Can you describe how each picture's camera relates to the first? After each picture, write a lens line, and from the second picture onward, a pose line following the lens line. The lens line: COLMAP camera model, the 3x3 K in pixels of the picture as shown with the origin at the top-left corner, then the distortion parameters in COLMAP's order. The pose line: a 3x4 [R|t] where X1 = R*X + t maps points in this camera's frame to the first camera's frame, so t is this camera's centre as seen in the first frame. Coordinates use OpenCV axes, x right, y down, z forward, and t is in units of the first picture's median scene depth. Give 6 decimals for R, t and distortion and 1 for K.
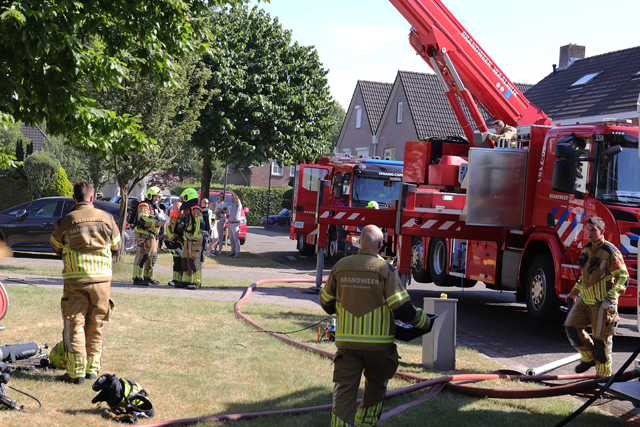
lens RADIAL K [[1134.9, 0, 319.6], [0, 1134.9, 212.9], [0, 0, 1]] dist [0.064530, 0.000000]
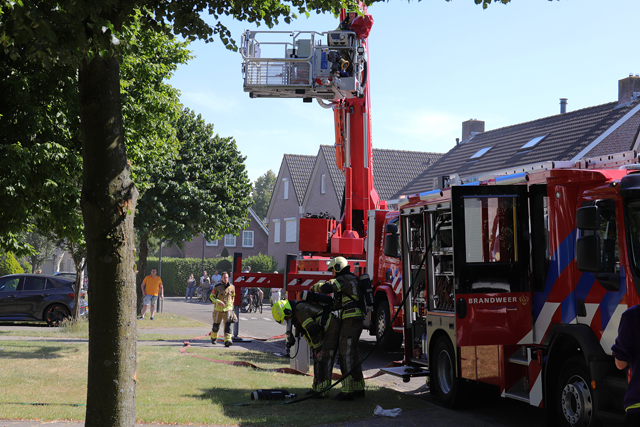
lens RADIAL K [[1259.3, 0, 319.9], [0, 1259.3, 215.1], [0, 0, 1]] dist [0.054444, 0.000000]
pose [[0.998511, -0.033085, 0.043363, 0.026428], [0.035381, 0.997953, -0.053278, 0.005610], [-0.041512, 0.054733, 0.997638, -0.301169]]
